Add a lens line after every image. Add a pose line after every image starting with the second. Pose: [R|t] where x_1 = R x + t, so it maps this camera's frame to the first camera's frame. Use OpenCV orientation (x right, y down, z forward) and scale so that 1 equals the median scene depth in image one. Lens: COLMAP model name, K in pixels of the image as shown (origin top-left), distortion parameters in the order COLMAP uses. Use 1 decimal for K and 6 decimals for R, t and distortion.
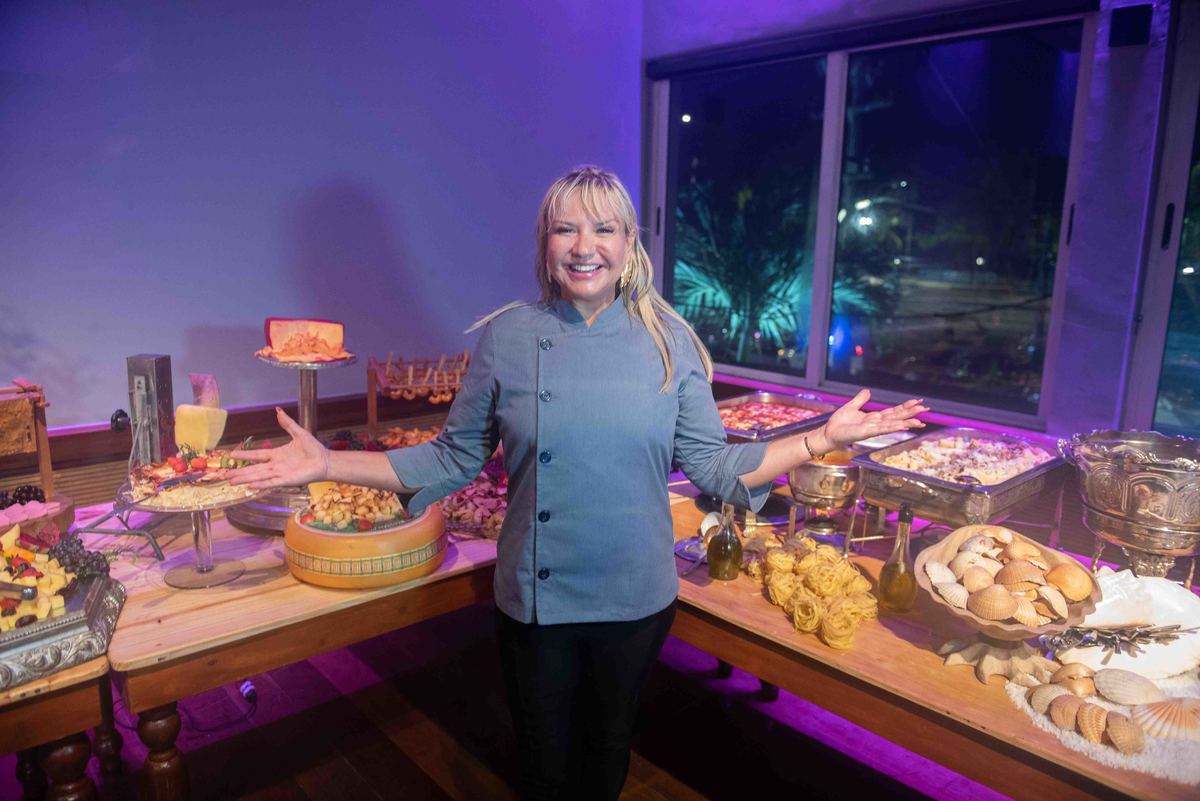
lens RADIAL K [[812.8, 0, 600.0], [0, 812.8, 400.5], [0, 0, 1]] dist [-0.054552, 0.000686]
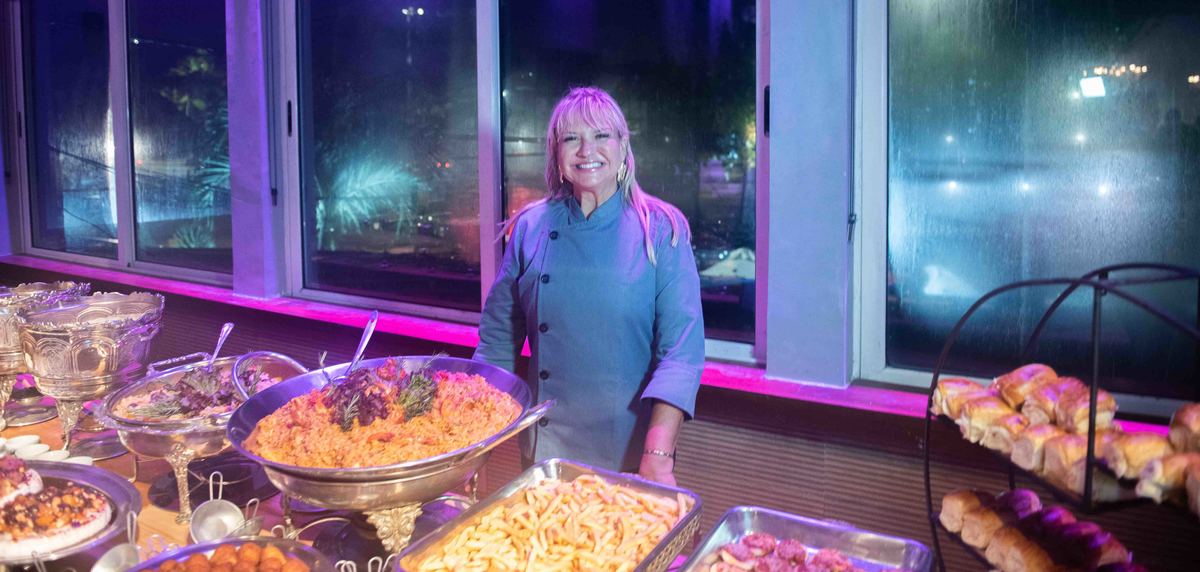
lens RADIAL K [[815.2, 0, 593.4], [0, 815.2, 157.1], [0, 0, 1]] dist [-0.042617, -0.002749]
pose [[0.951526, -0.048491, 0.303723, 1.149641], [0.095463, 0.985286, -0.141770, 0.108151], [-0.292379, 0.163892, 0.942154, -0.536796]]
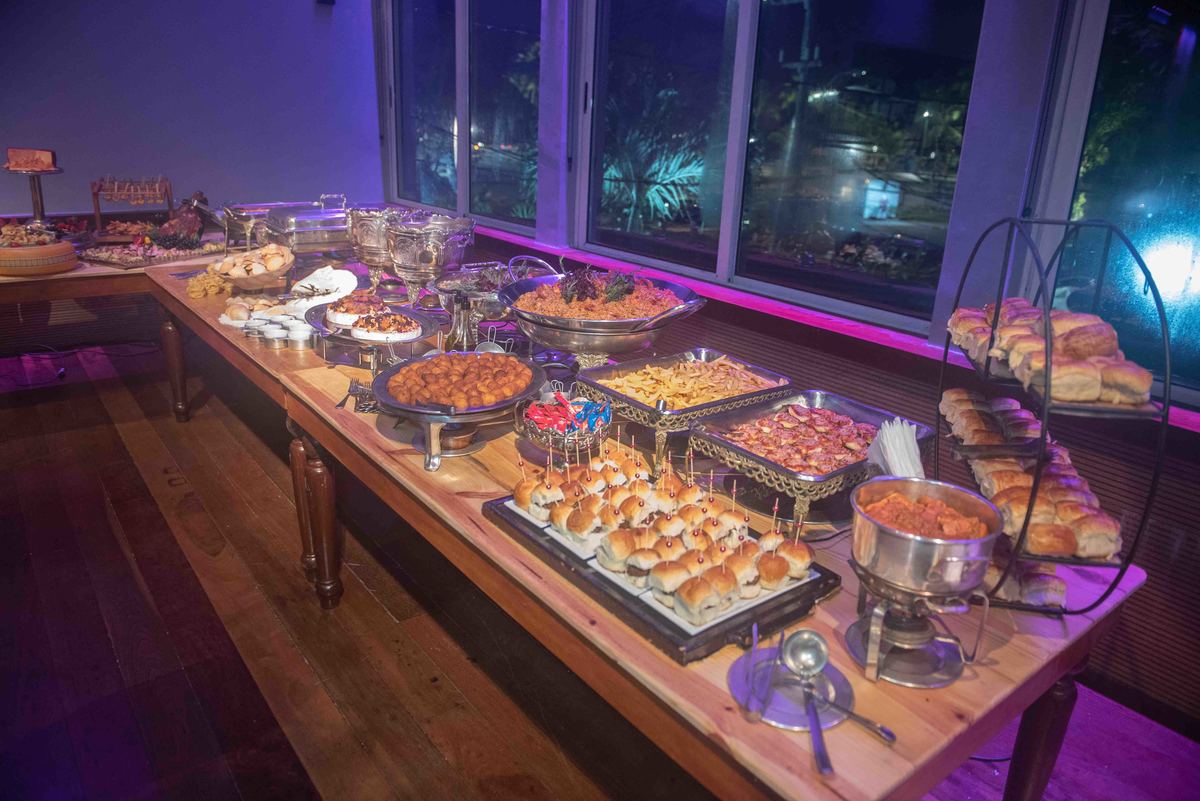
lens RADIAL K [[818.6, 0, 600.0], [0, 818.6, 400.5], [0, 0, 1]] dist [-0.052640, 0.000086]
pose [[0.996757, 0.045661, -0.066267, 1.280559], [-0.036772, 0.990878, 0.129652, 0.221161], [0.071582, -0.126794, 0.989343, -0.892832]]
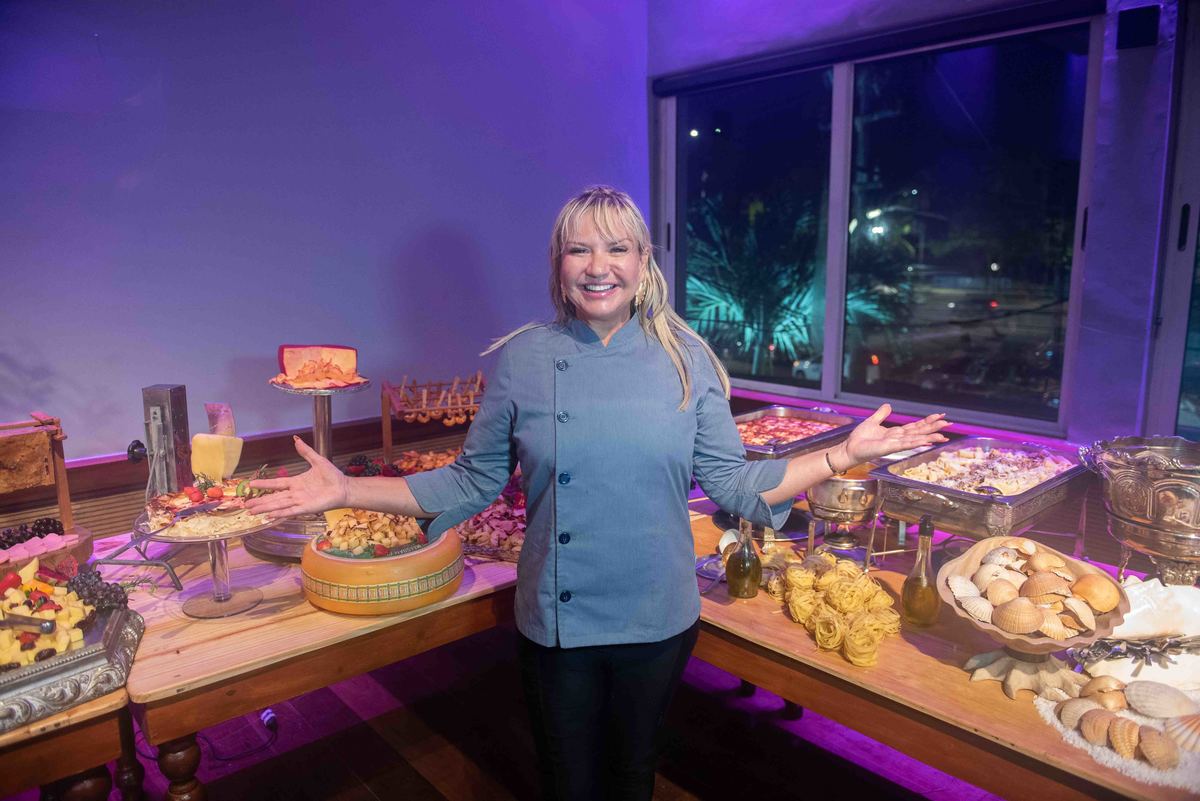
lens RADIAL K [[812.8, 0, 600.0], [0, 812.8, 400.5], [0, 0, 1]] dist [-0.054552, 0.000686]
pose [[0.999477, -0.025822, -0.019479, 0.003369], [0.025424, 0.999469, -0.020399, -0.003753], [0.019995, 0.019893, 0.999602, 0.004423]]
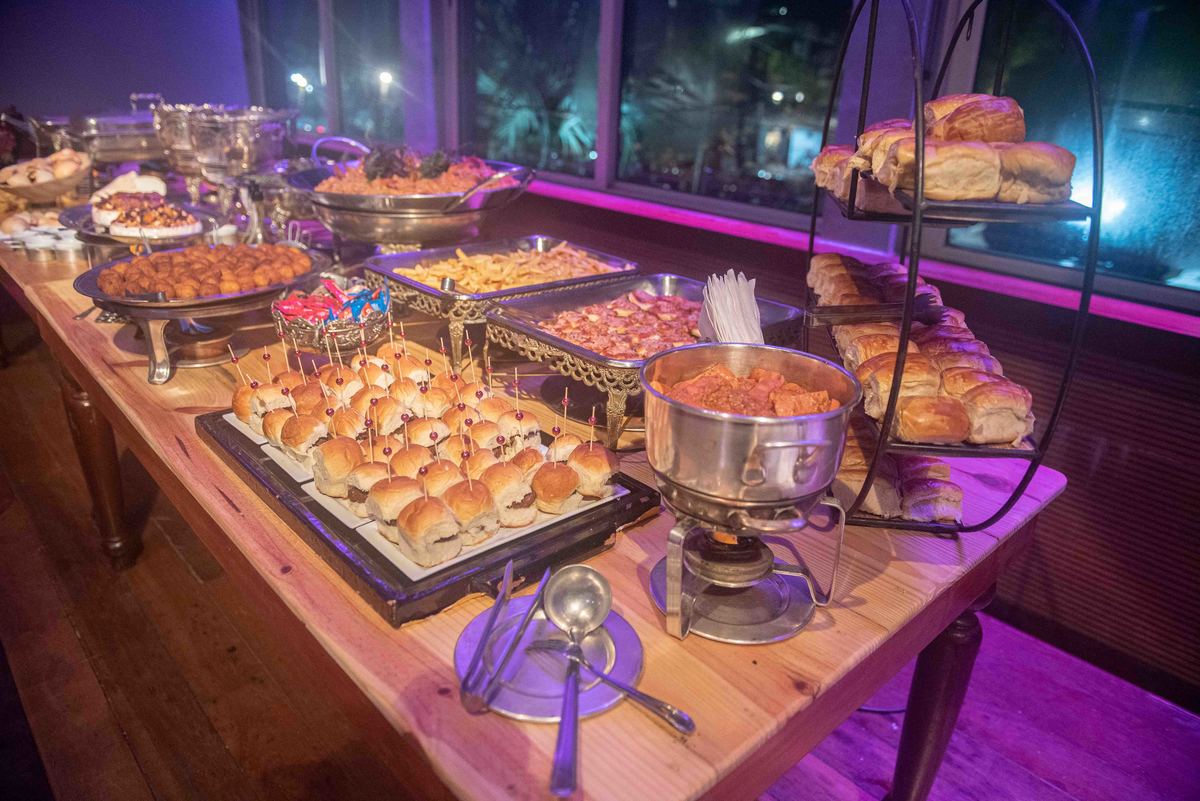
lens RADIAL K [[812.8, 0, 600.0], [0, 812.8, 400.5], [0, 0, 1]] dist [-0.054552, 0.000686]
pose [[0.999785, 0.015890, 0.013286, 1.412509], [-0.018053, 0.982980, 0.182823, 0.312165], [-0.010154, -0.183024, 0.983056, -0.676585]]
